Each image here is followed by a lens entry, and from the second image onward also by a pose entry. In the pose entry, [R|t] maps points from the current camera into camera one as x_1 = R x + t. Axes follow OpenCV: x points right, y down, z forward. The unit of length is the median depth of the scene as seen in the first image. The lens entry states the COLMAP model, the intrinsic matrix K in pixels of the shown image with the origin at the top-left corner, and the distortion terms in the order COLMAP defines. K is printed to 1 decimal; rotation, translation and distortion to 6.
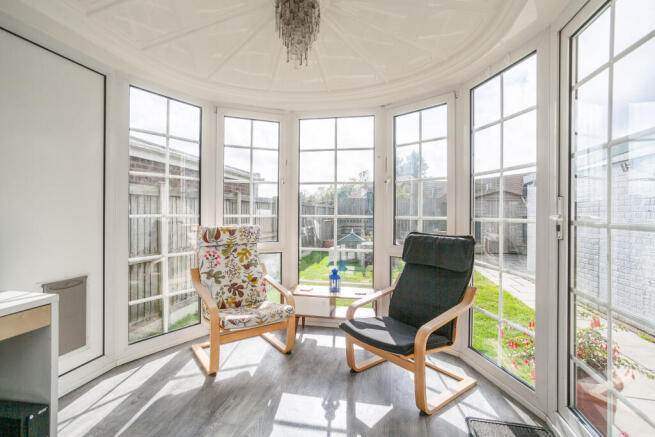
lens RADIAL K [[307.8, 0, 327.5], [0, 307.8, 218.5], [0, 0, 1]] dist [-0.040996, 0.033313]
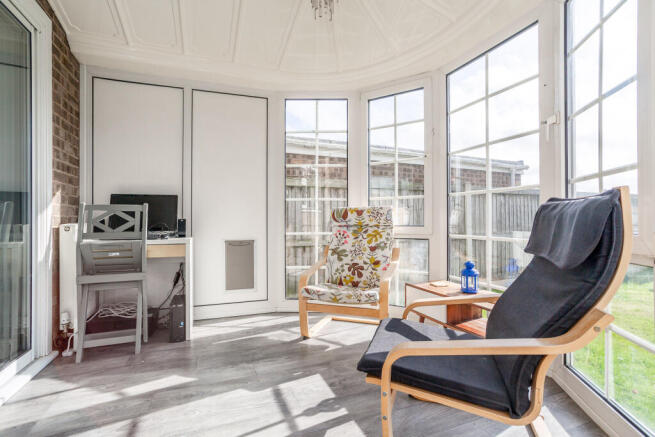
lens RADIAL K [[307.8, 0, 327.5], [0, 307.8, 218.5], [0, 0, 1]] dist [-0.040996, 0.033313]
pose [[0.571196, -0.010298, -0.820749, 0.464738], [-0.008899, 0.999785, -0.018738, 0.086248], [0.820766, 0.018006, 0.570981, 0.352683]]
